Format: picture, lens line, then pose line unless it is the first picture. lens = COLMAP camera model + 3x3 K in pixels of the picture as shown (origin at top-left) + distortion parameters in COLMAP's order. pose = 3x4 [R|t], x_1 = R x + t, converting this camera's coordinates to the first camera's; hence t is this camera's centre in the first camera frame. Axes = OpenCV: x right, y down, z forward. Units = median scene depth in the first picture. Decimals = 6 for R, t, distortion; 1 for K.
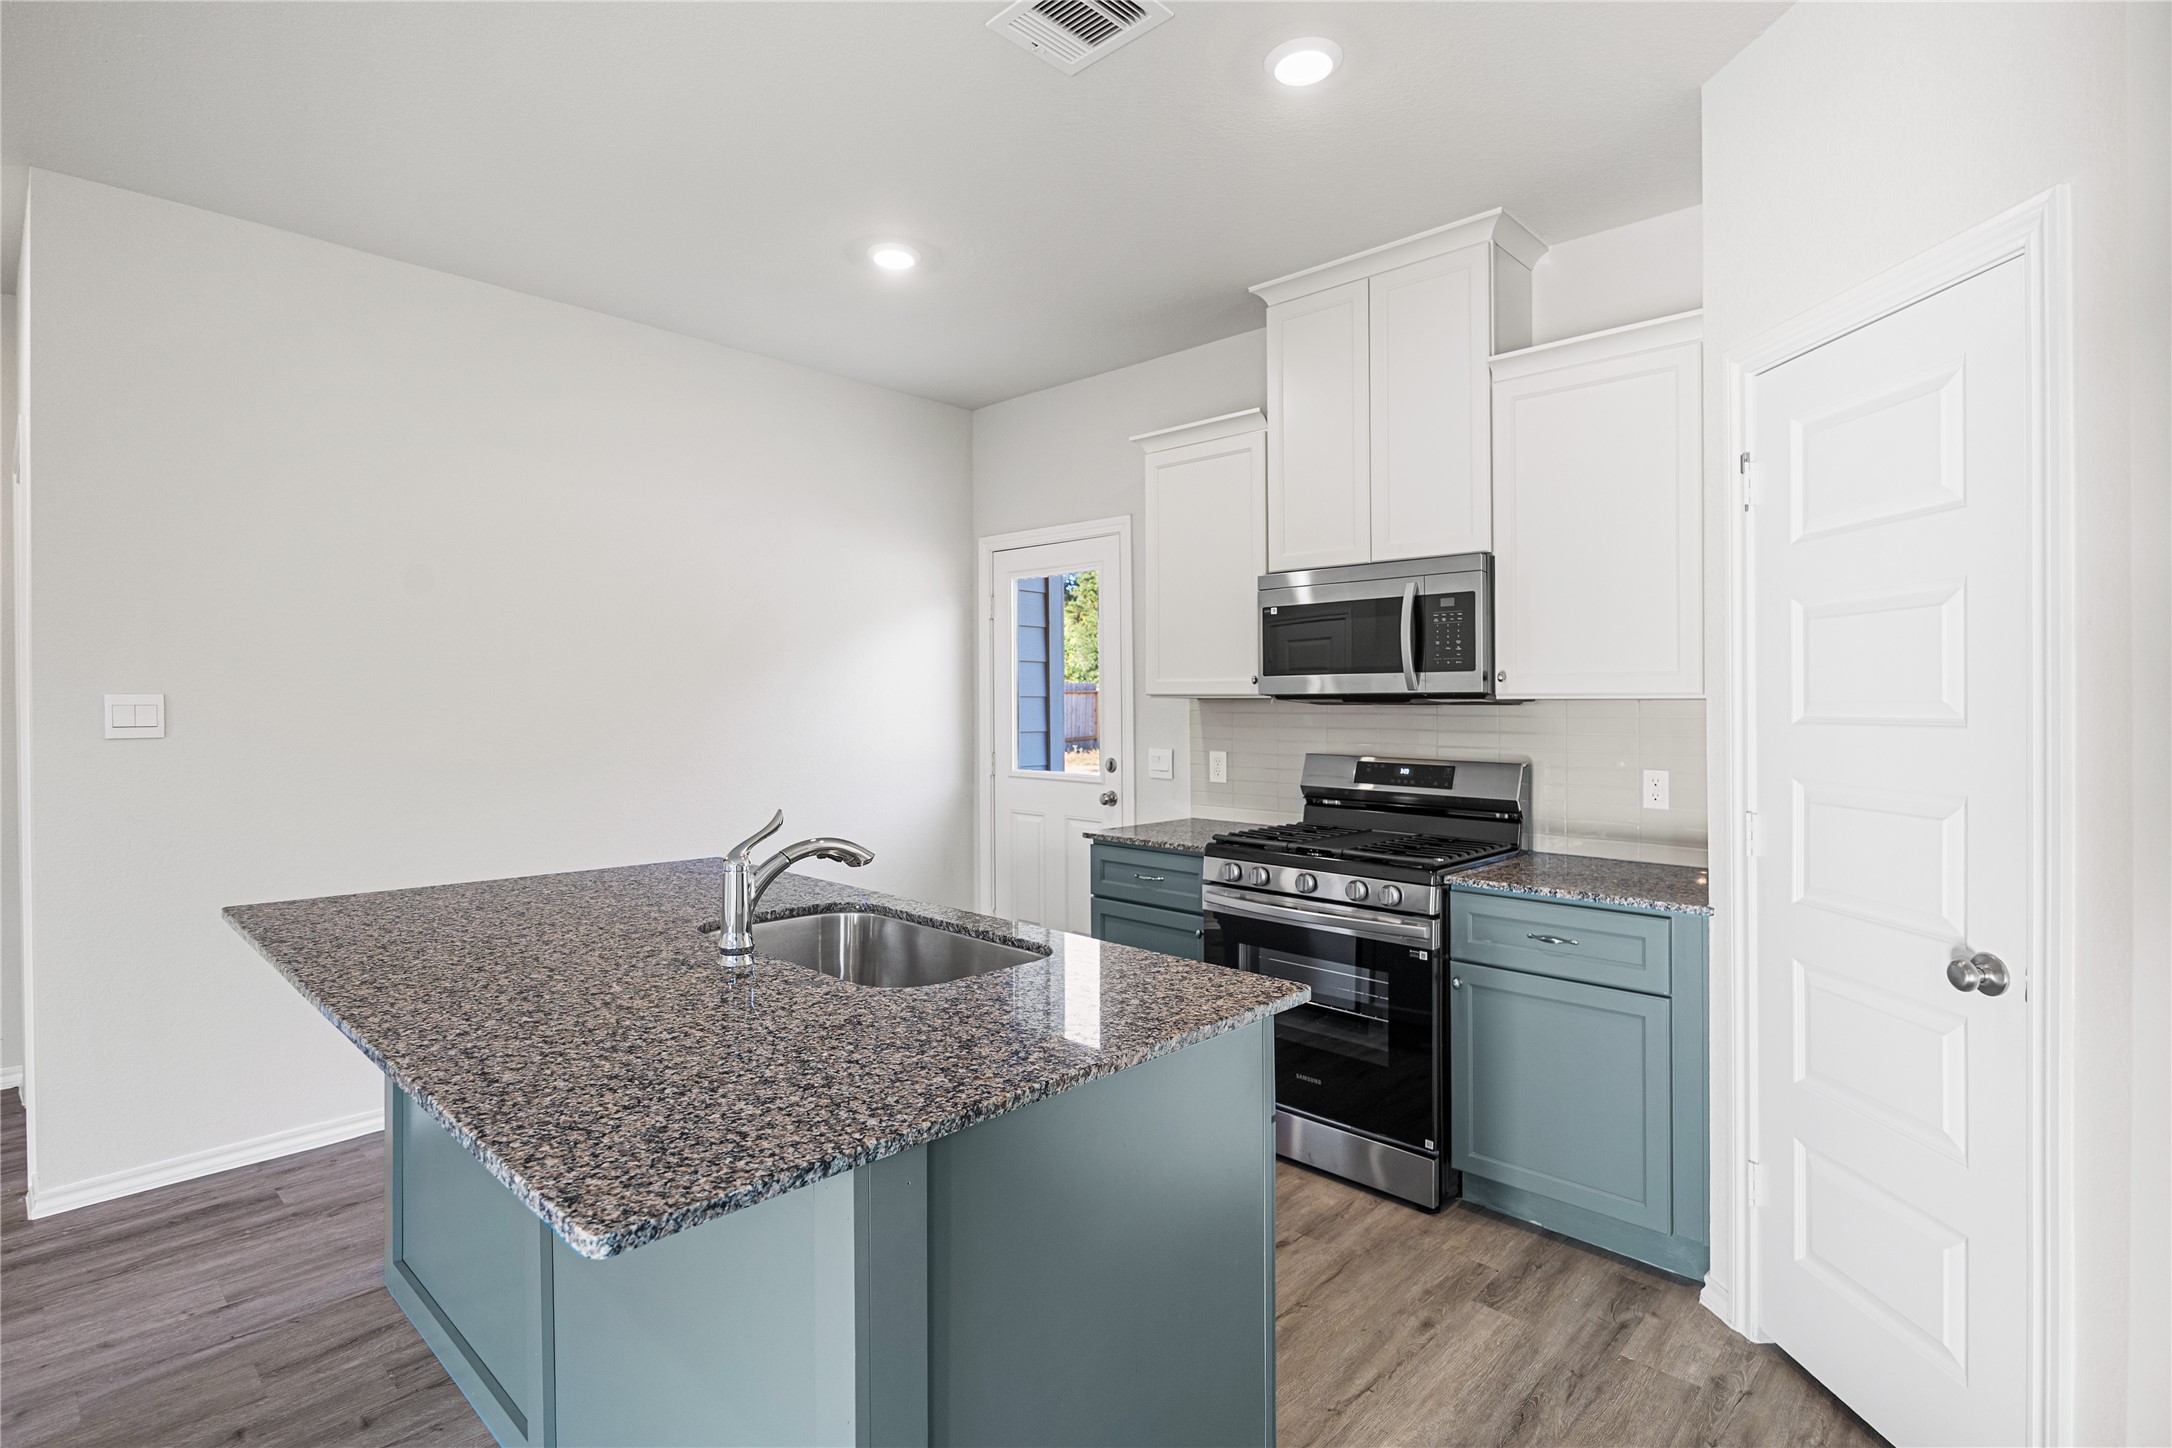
lens RADIAL K [[1044.9, 0, 1080.1], [0, 1044.9, 706.0], [0, 0, 1]] dist [-0.003116, -0.000161]
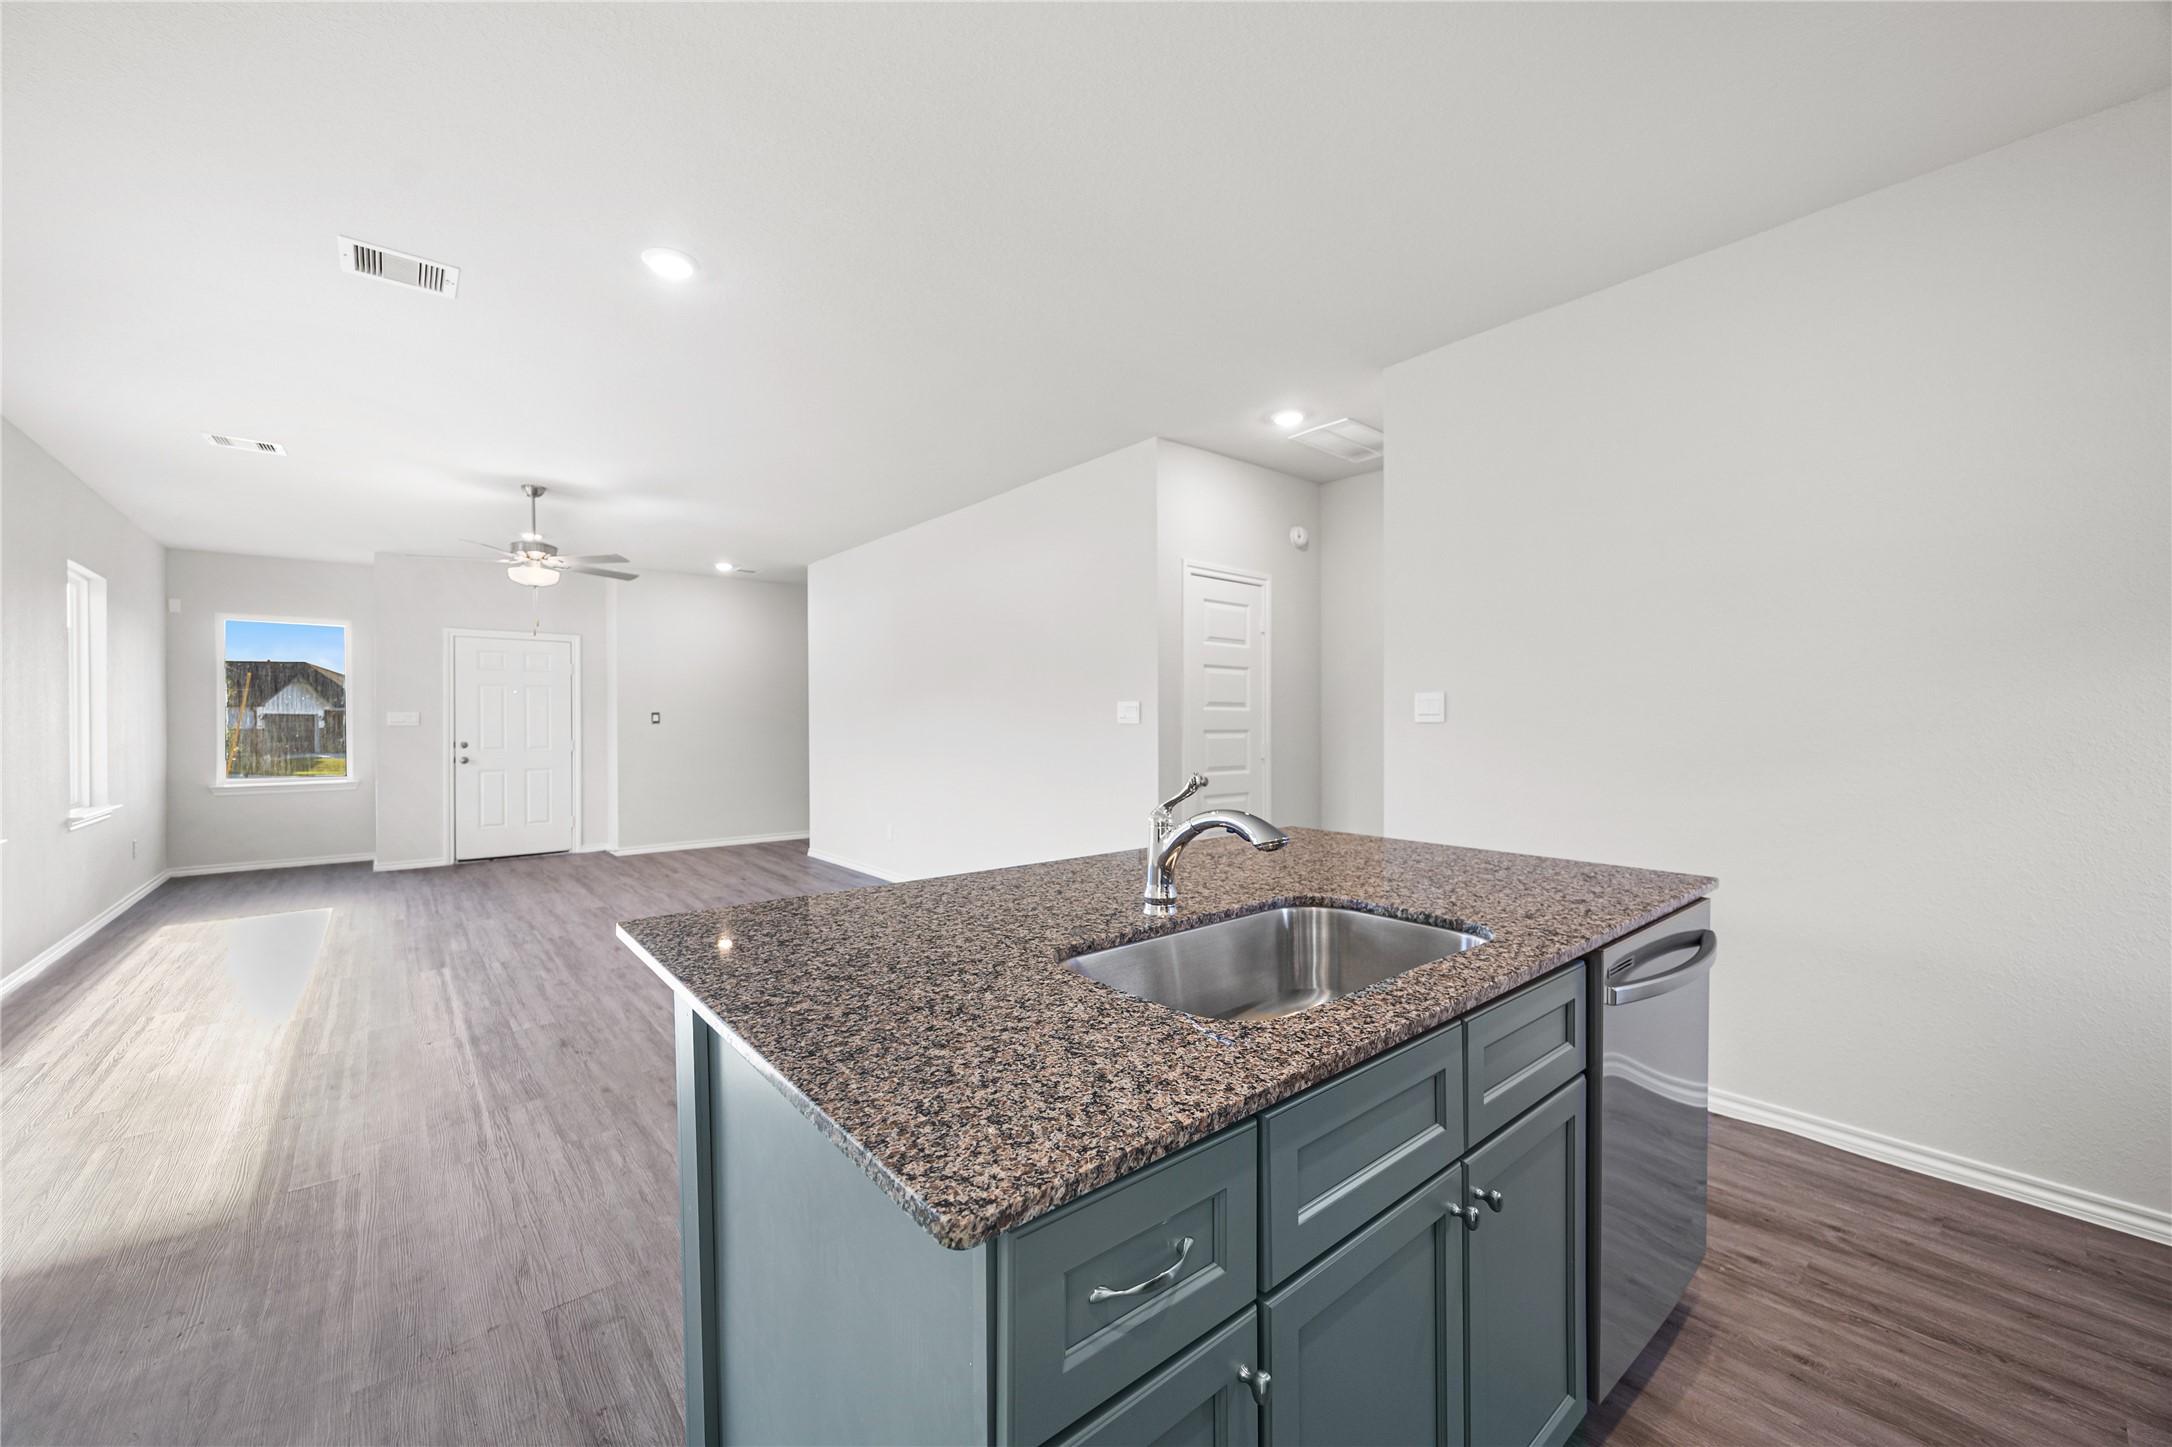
lens RADIAL K [[837.6, 0, 1076.9], [0, 837.6, 725.7], [0, 0, 1]] dist [-0.000620, -0.000696]
pose [[-0.120288, -0.000228, -0.992739, 0.293625], [-0.000273, 1.000000, -0.000196, 0.031555], [0.992739, 0.000247, -0.120288, 0.569573]]
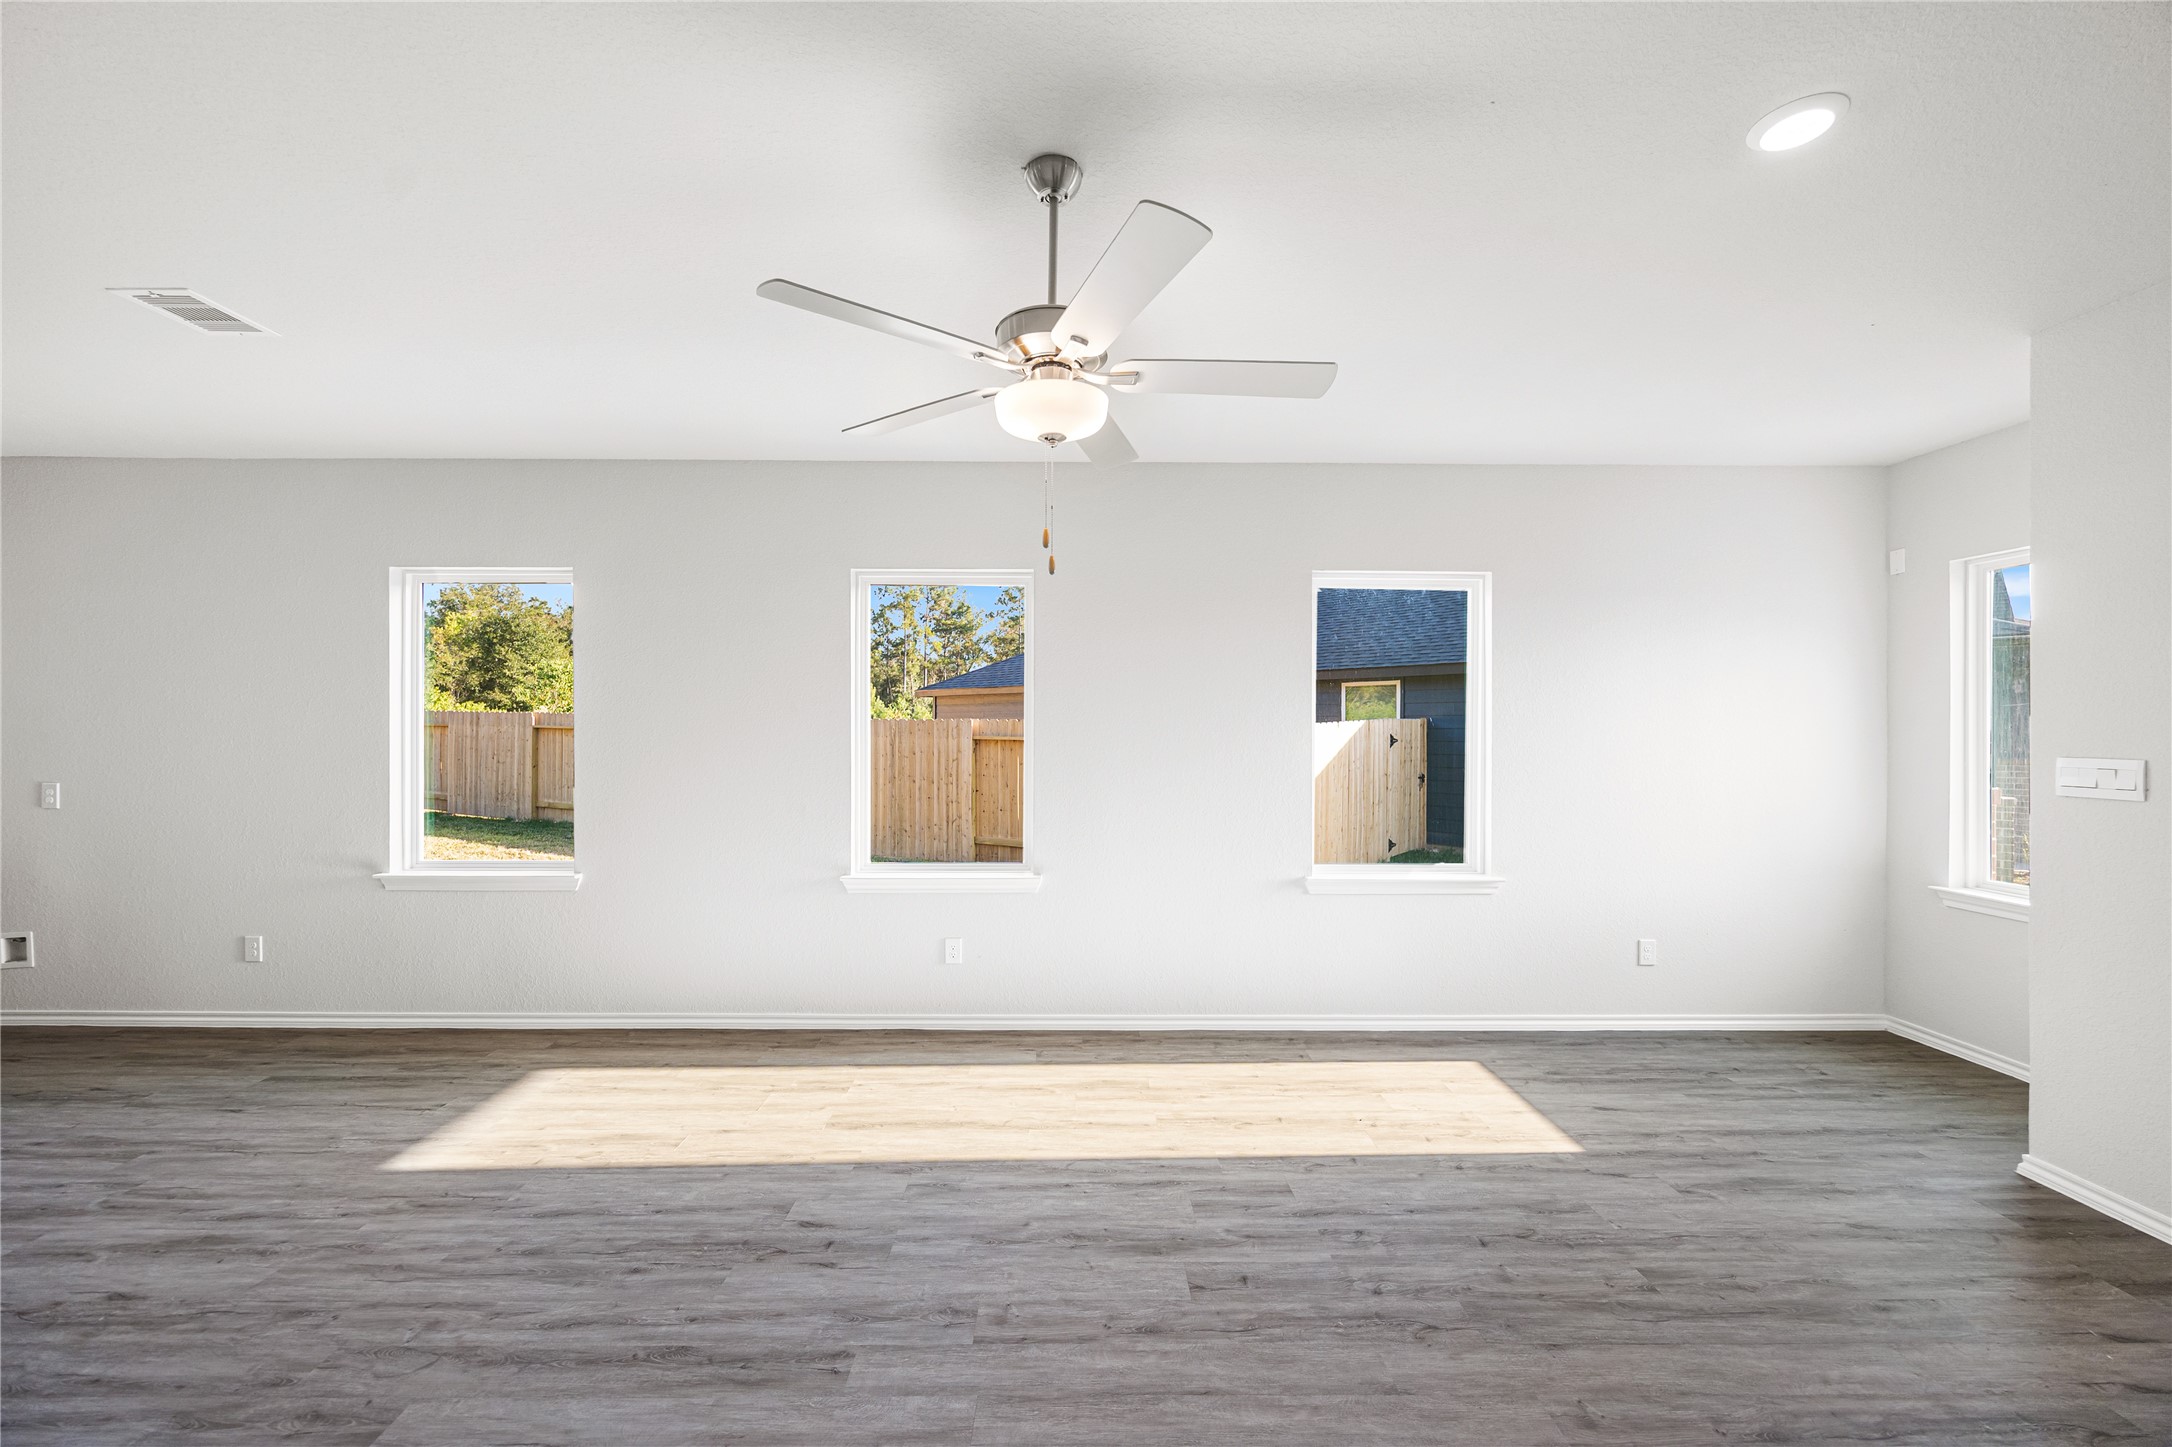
lens RADIAL K [[837.6, 0, 1076.9], [0, 837.6, 725.7], [0, 0, 1]] dist [-0.000620, -0.000696]
pose [[-0.690046, -0.006034, 0.723741, -1.646215], [-0.004022, 0.999982, 0.004502, -0.036422], [-0.723755, 0.000196, -0.690057, -0.269347]]
